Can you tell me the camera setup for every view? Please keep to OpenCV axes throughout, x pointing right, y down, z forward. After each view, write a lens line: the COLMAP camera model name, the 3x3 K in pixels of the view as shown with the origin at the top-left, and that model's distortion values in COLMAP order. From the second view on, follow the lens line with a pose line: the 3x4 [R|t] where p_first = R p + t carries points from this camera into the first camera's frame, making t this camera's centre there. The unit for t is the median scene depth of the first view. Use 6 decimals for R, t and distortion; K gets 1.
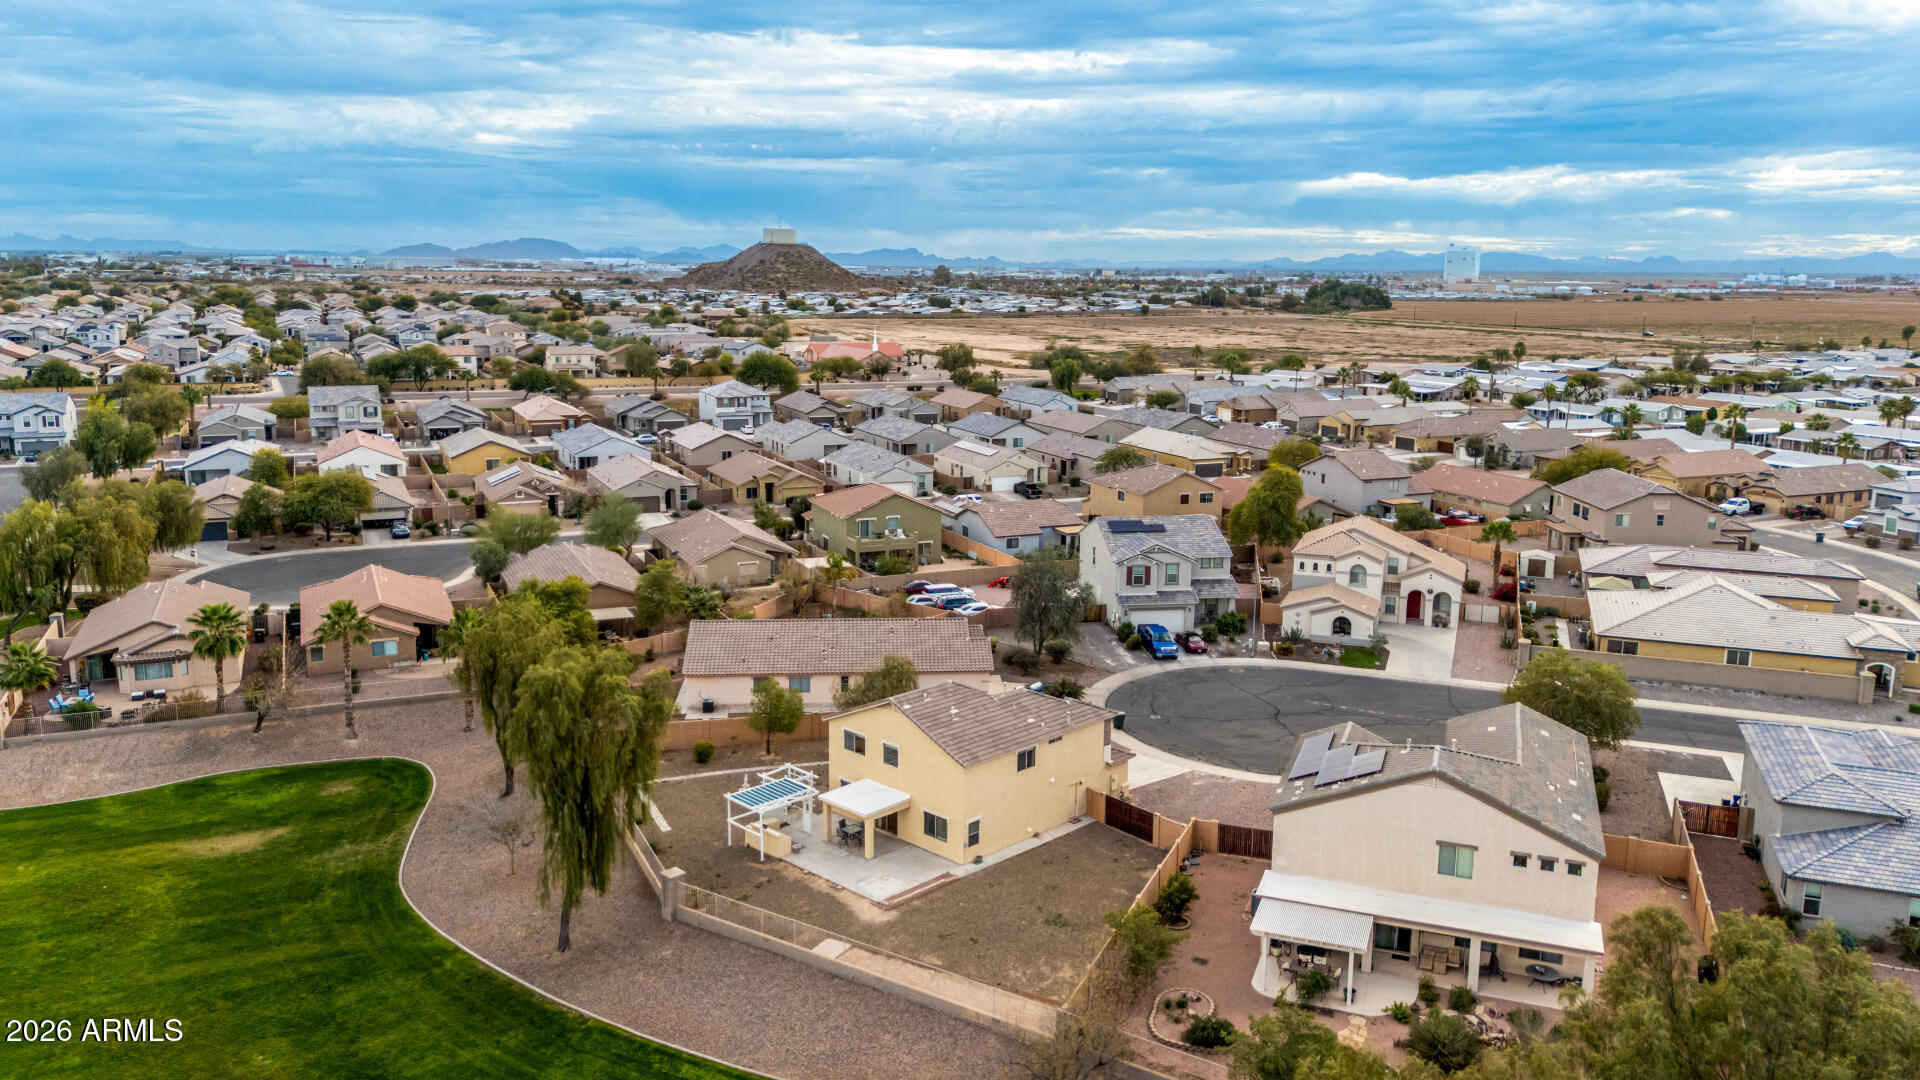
lens RADIAL K [[1430.0, 0, 954.8], [0, 1430.0, 521.8], [0, 0, 1]] dist [0.108153, -0.113907]
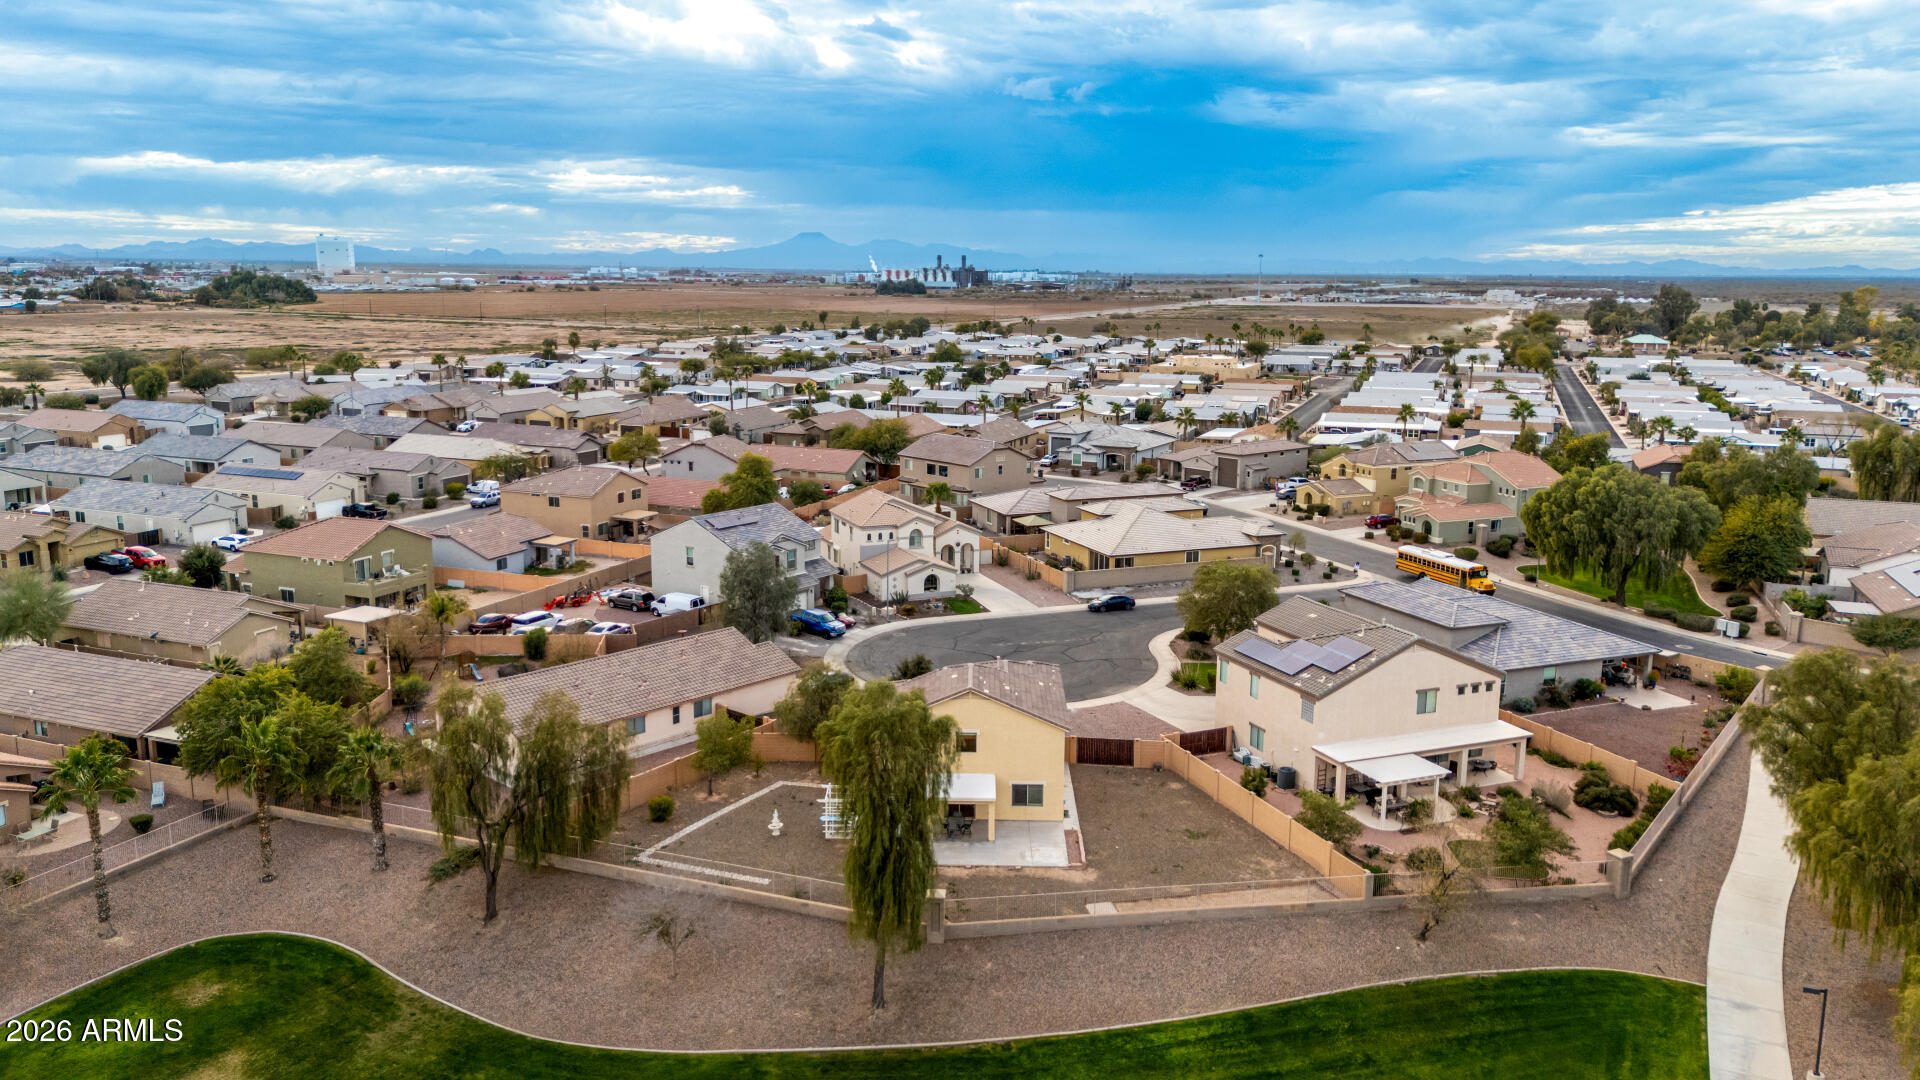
lens RADIAL K [[1429.5, 0, 960.0], [0, 1429.5, 540.0], [0, 0, 1]] dist [0.092156, -0.109236]
pose [[0.728435, -0.132689, 0.672143, -0.689672], [0.120070, 0.990607, 0.065432, -0.047834], [-0.674512, 0.033041, 0.737524, 0.225108]]
